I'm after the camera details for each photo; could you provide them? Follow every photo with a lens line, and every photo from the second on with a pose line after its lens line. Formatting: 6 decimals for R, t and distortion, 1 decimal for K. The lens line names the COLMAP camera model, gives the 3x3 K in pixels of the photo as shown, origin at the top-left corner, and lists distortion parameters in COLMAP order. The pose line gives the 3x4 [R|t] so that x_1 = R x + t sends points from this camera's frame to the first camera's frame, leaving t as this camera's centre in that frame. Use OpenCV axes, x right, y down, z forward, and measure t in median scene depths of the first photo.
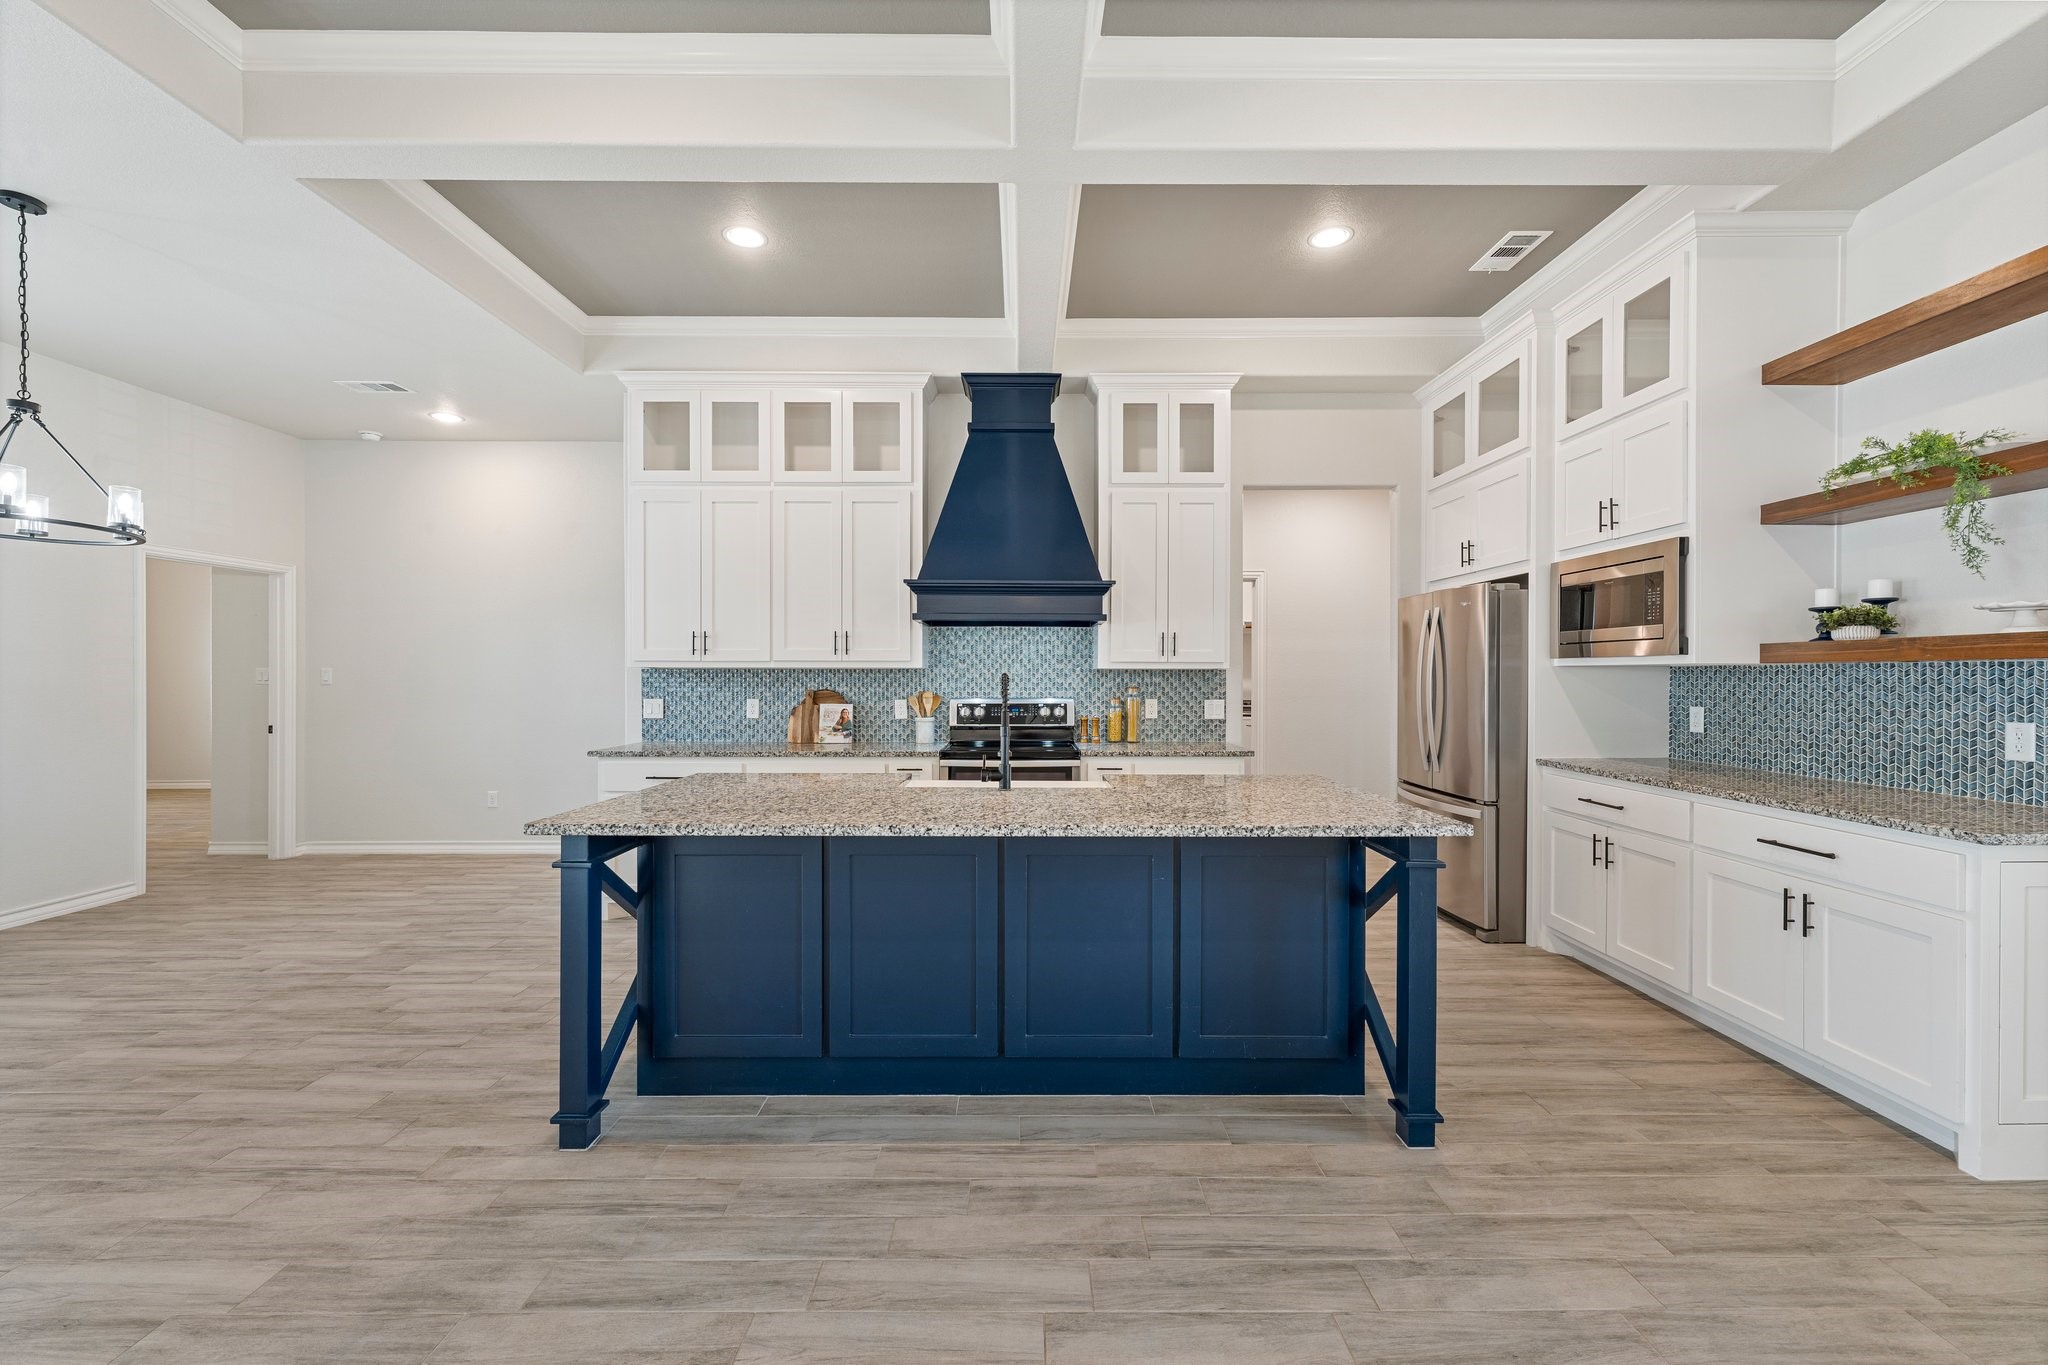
lens RADIAL K [[812.5, 0, 1025.1], [0, 812.5, 682.6], [0, 0, 1]] dist [0.001901, 0.000425]
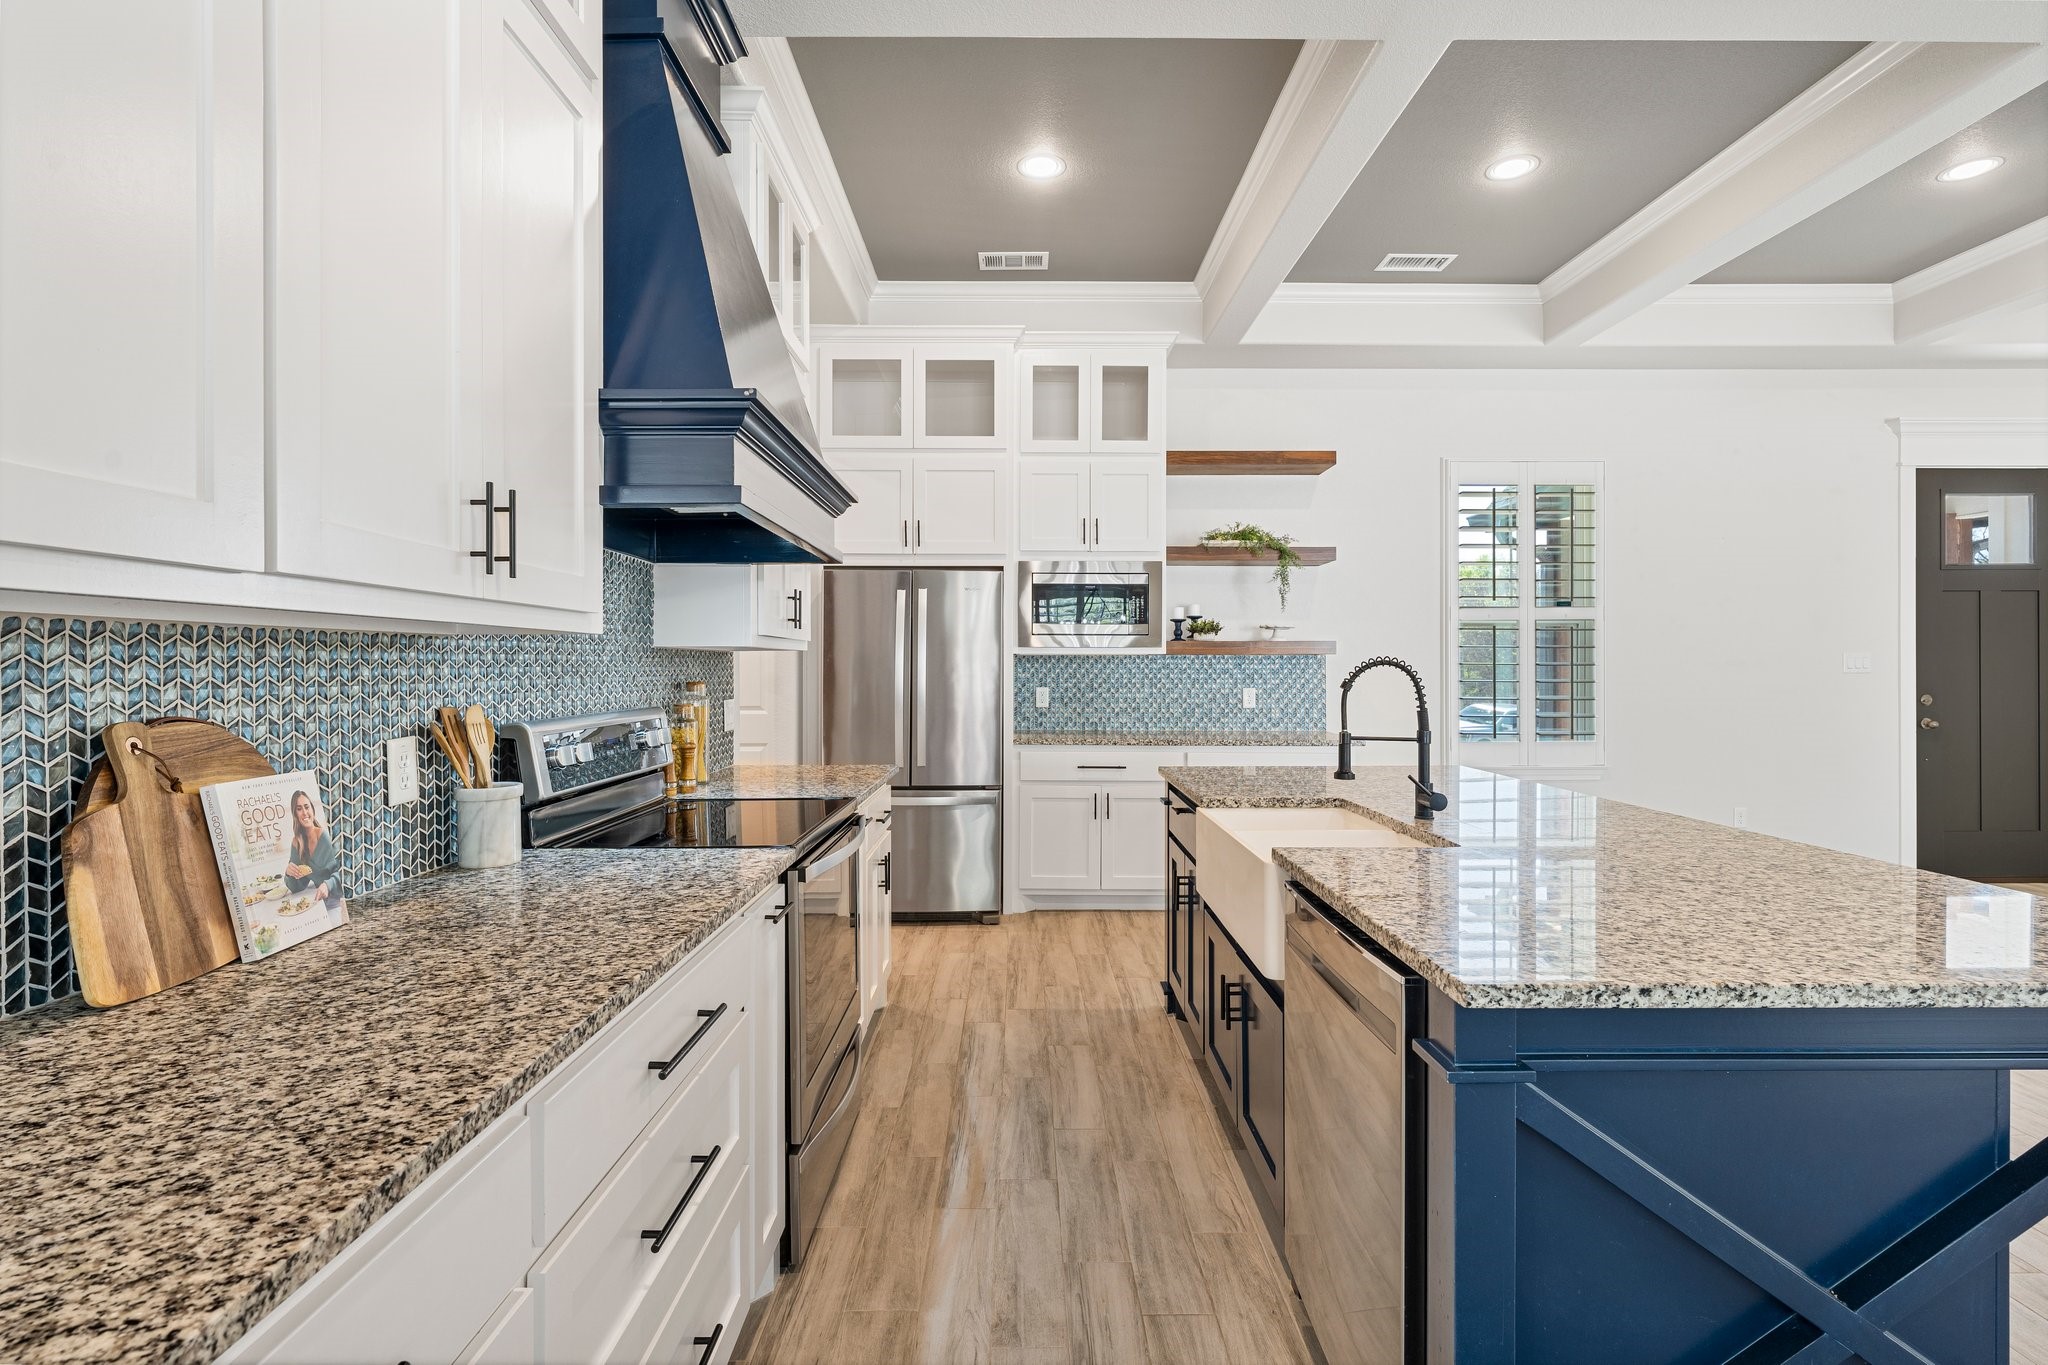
lens RADIAL K [[950.6, 0, 1024.4], [0, 950.6, 665.7], [0, 0, 1]] dist [-0.003356, -0.000196]
pose [[-0.000152, -0.000779, 1.000000, -0.570508], [0.007285, 0.999973, 0.000781, -0.004553], [-0.999973, 0.007285, -0.000147, 0.885293]]
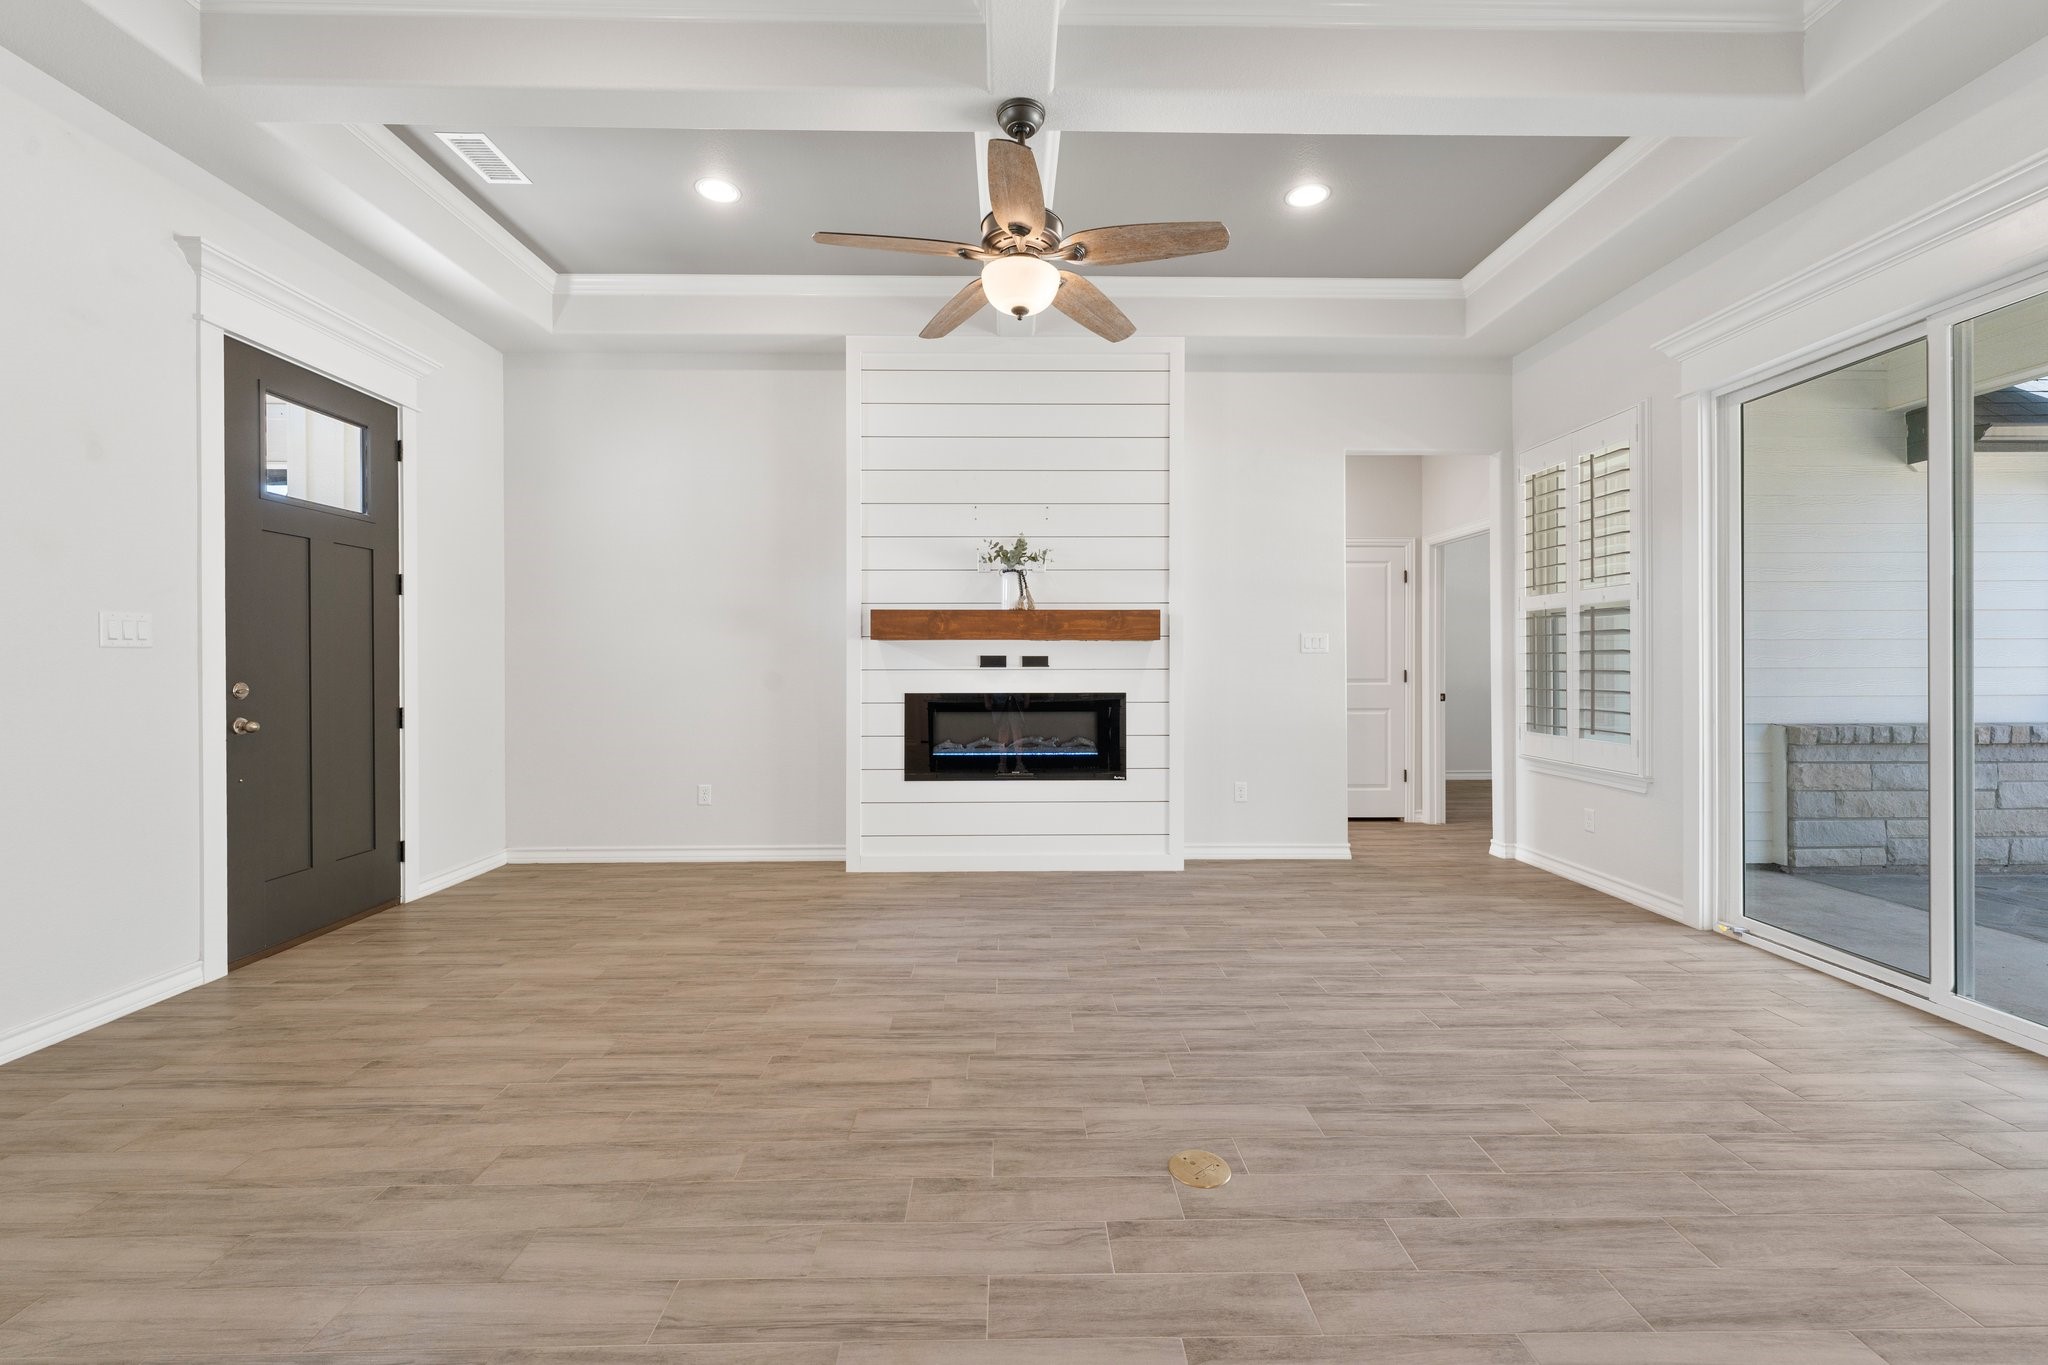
lens RADIAL K [[819.1, 0, 1023.3], [0, 819.1, 665.9], [0, 0, 1]] dist [0.000578, -0.000059]
pose [[-0.999911, 0.001614, -0.013210, 0.022297], [0.001492, 0.999956, 0.009255, 0.024204], [0.013225, 0.009234, -0.999870, 0.406543]]
